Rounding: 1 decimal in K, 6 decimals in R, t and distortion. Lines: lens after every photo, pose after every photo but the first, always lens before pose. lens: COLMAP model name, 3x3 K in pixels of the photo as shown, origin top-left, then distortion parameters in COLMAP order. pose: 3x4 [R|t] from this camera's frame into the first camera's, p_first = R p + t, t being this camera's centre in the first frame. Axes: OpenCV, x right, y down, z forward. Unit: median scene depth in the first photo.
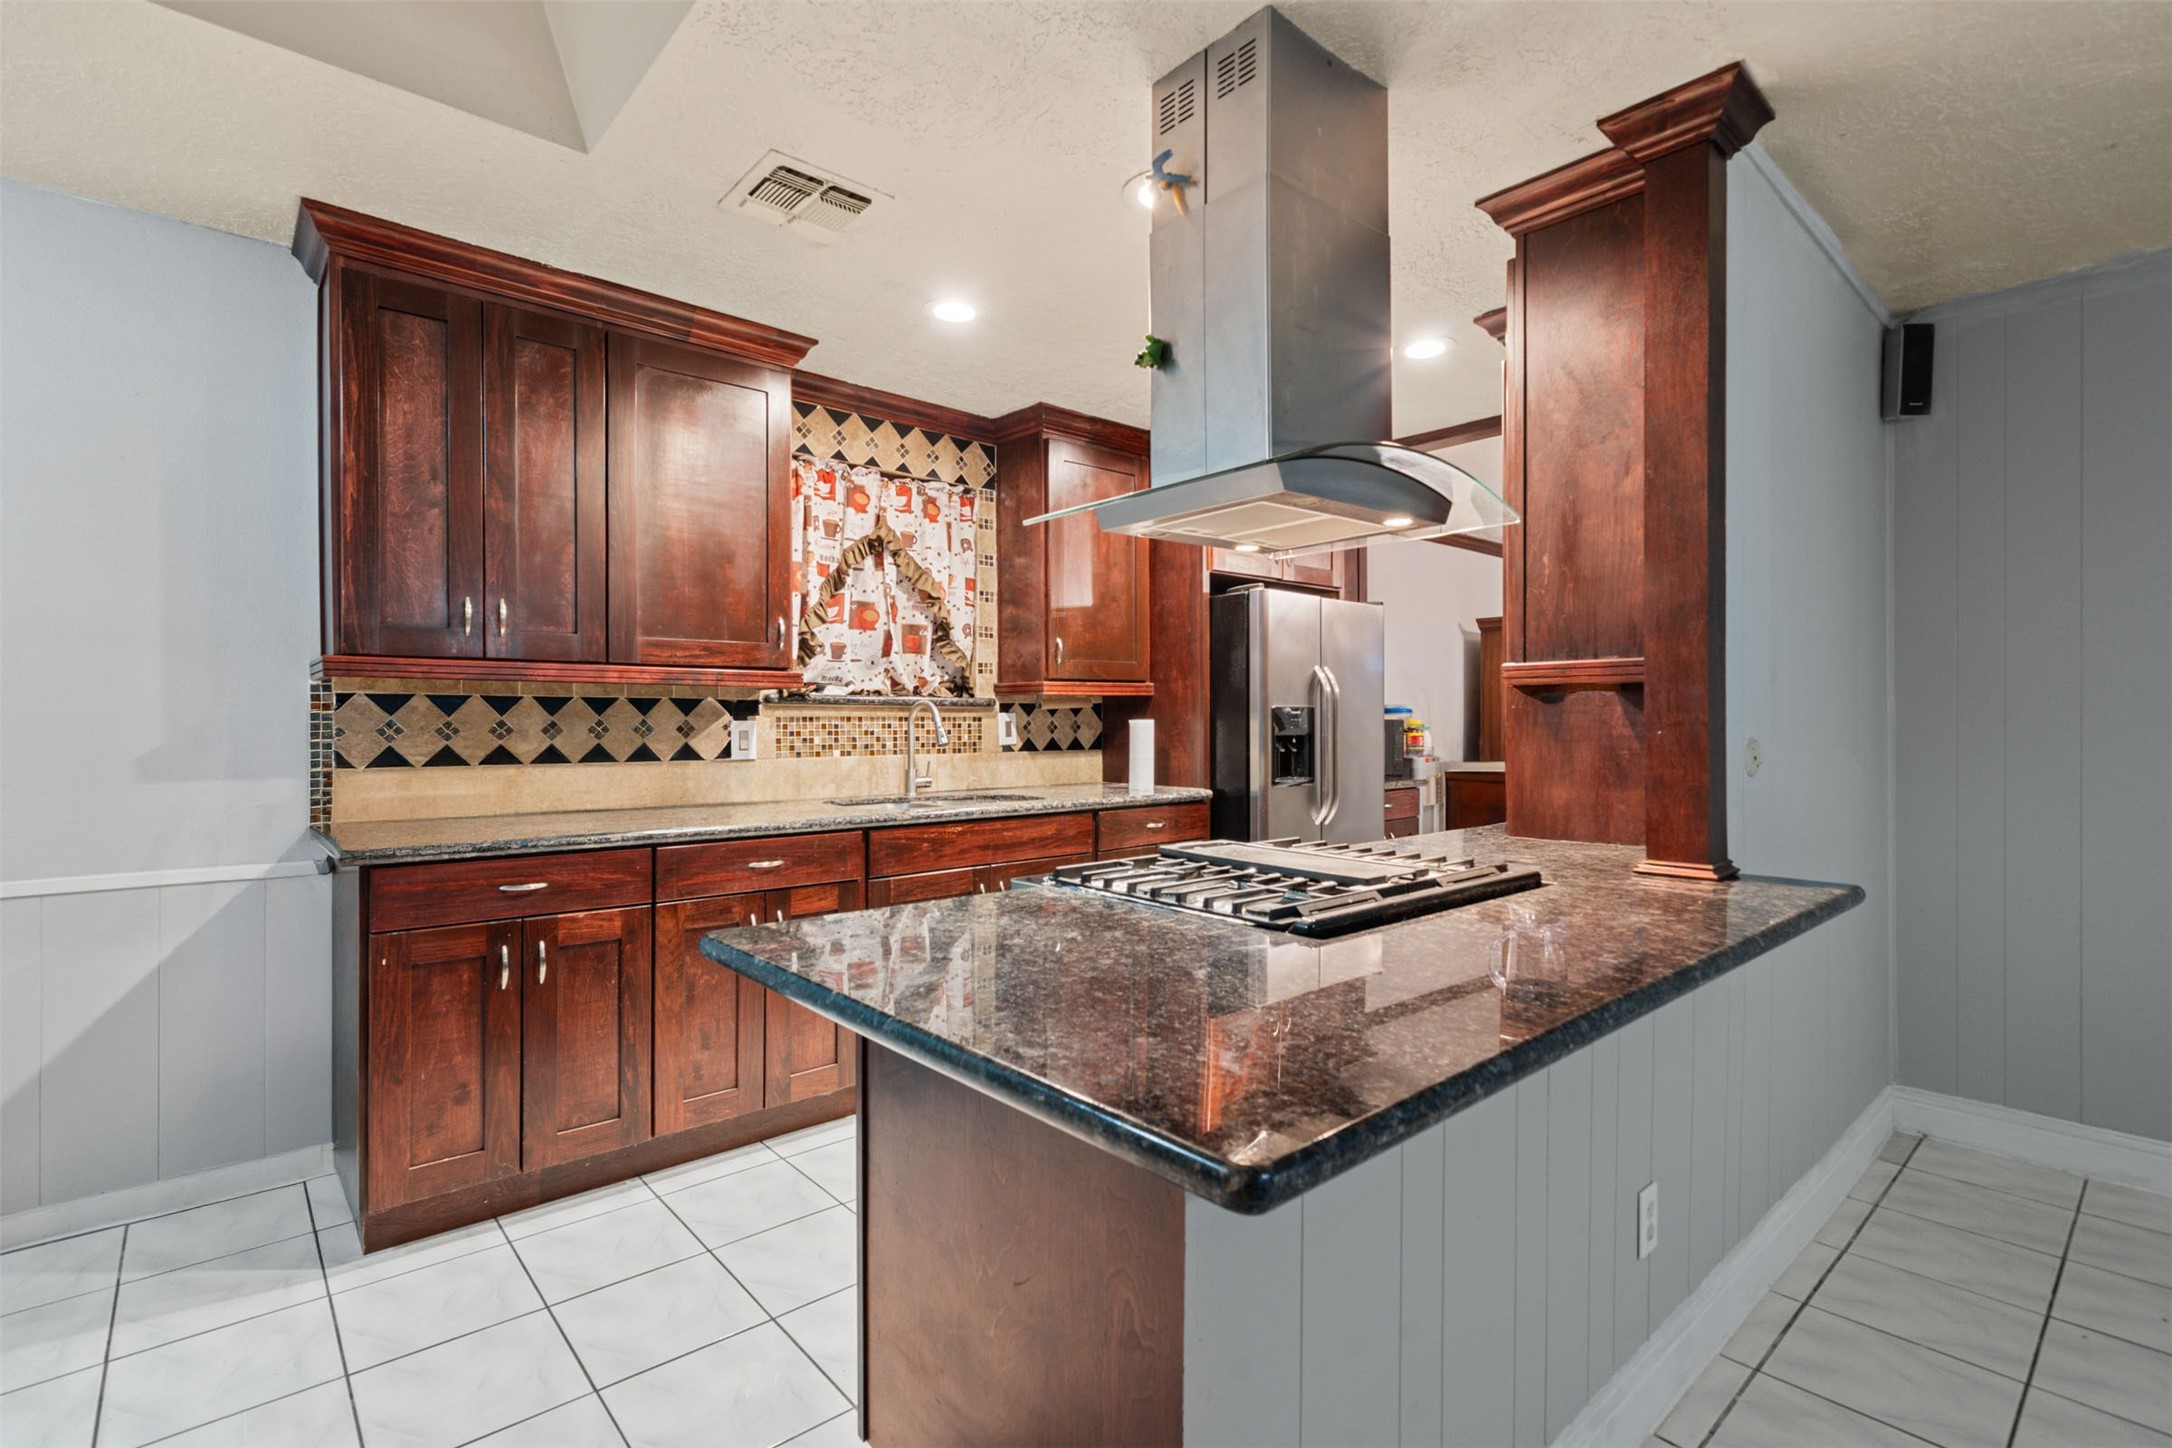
lens RADIAL K [[994.5, 0, 1071.5], [0, 994.5, 727.9], [0, 0, 1]] dist [-0.005671, -0.000327]
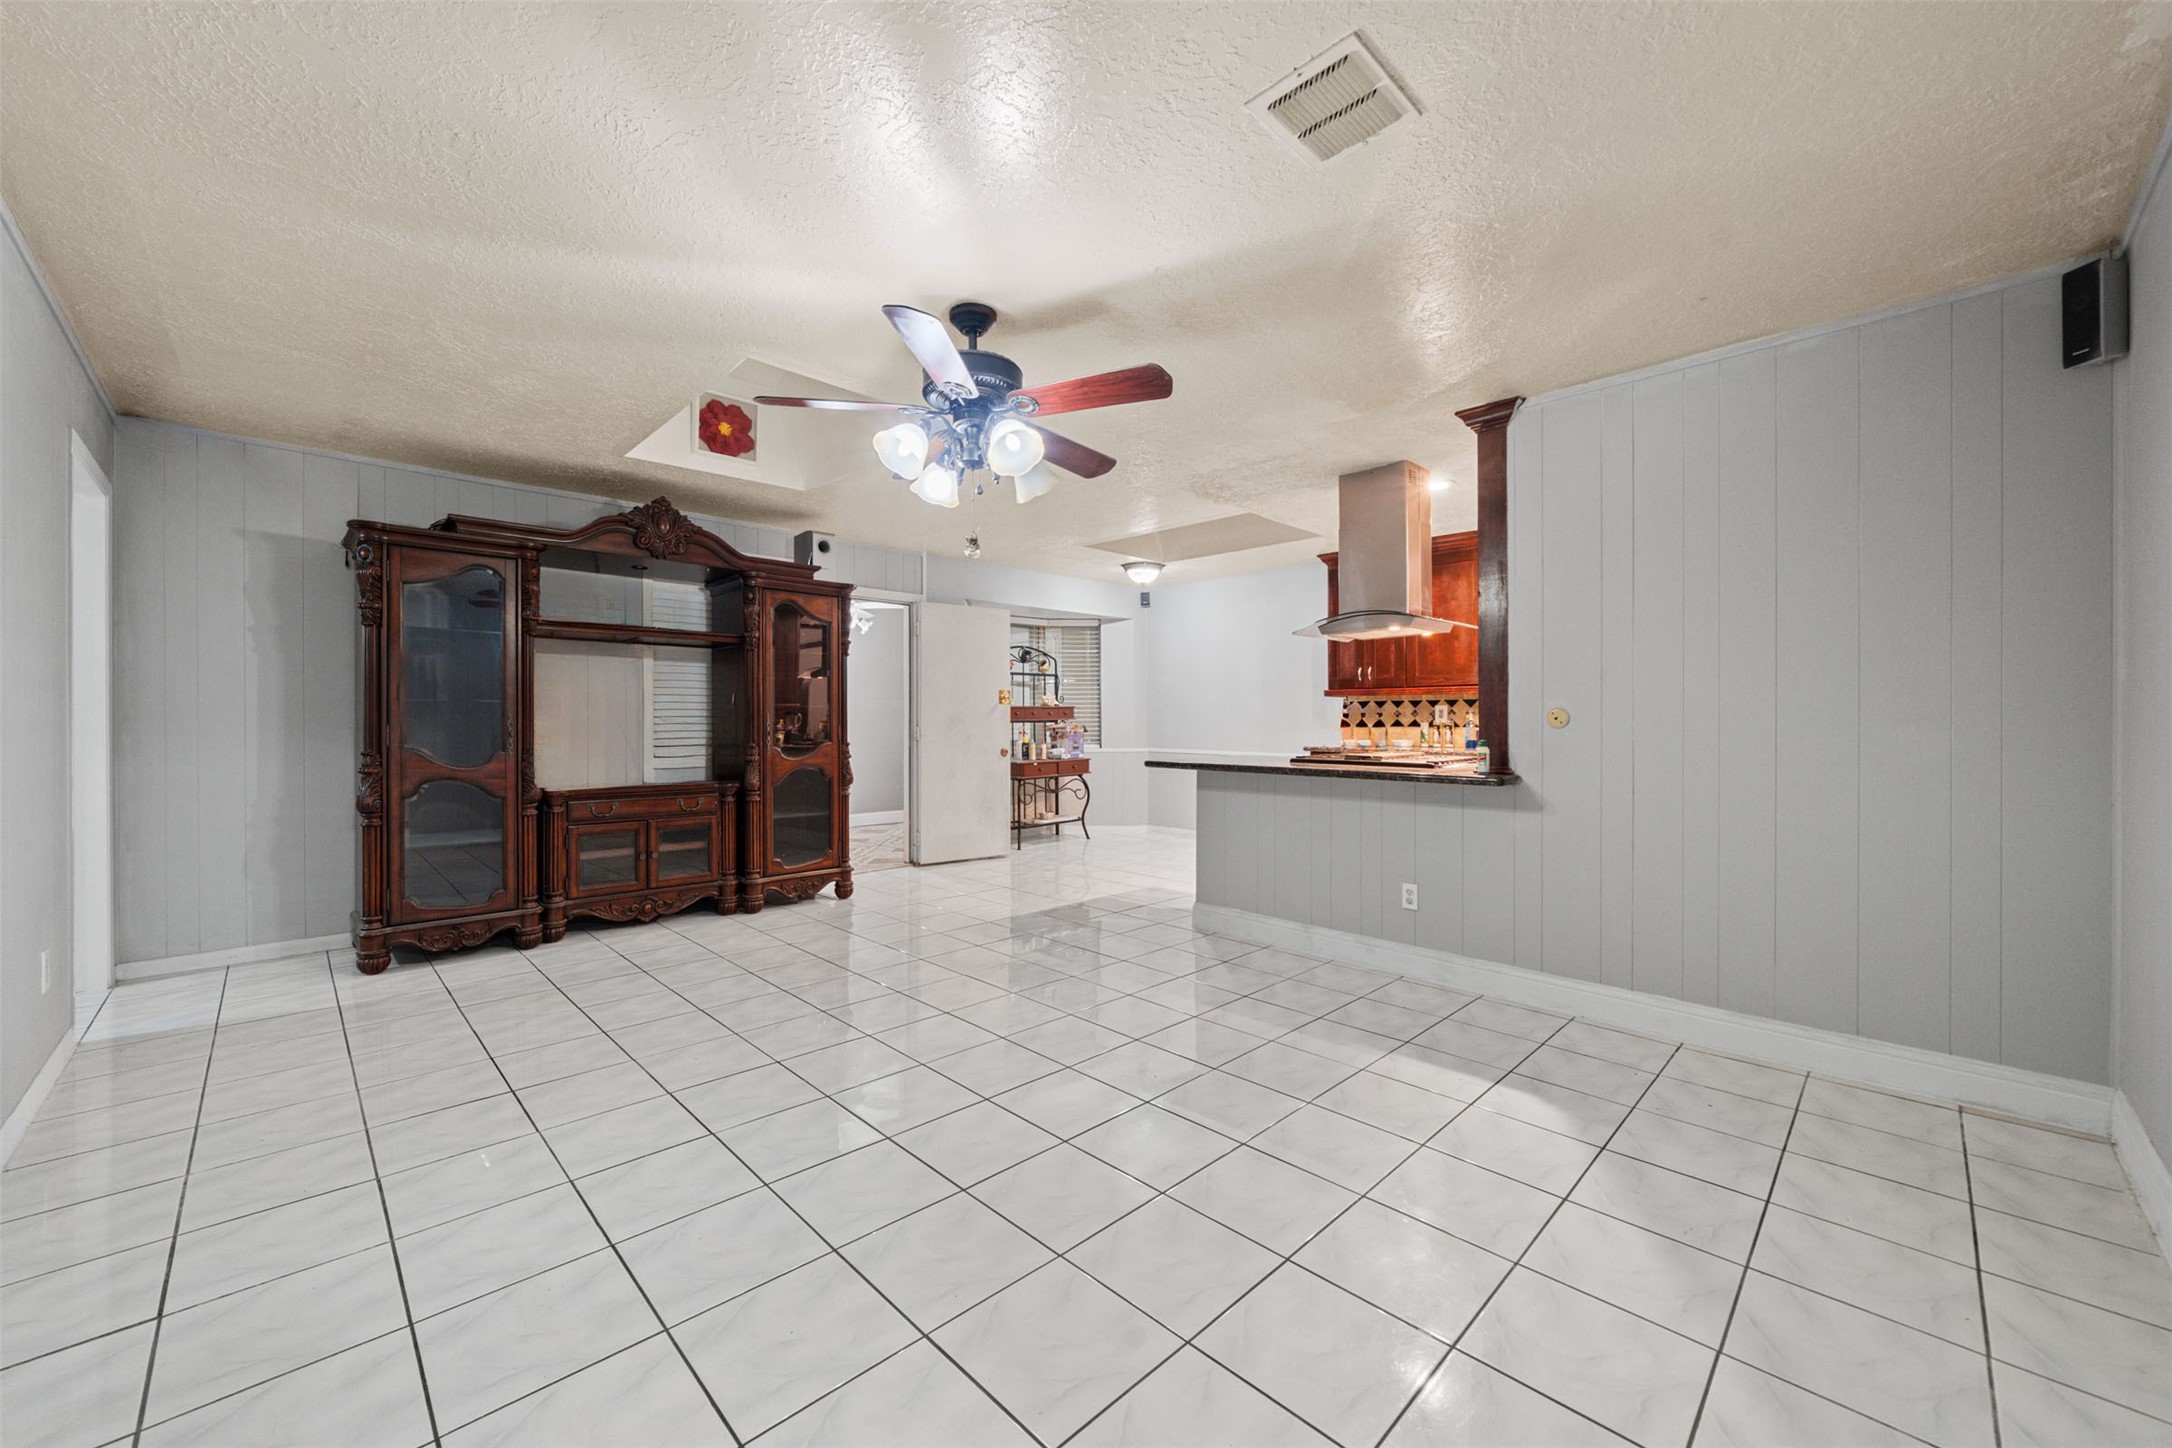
lens RADIAL K [[803.0, 0, 1063.8], [0, 803.0, 727.3], [0, 0, 1]] dist [-0.001154, -0.000486]
pose [[0.066670, 0.009918, -0.997726, 1.378154], [-0.008705, 0.999918, 0.009358, 0.024003], [0.997737, 0.008061, 0.066751, -0.016115]]
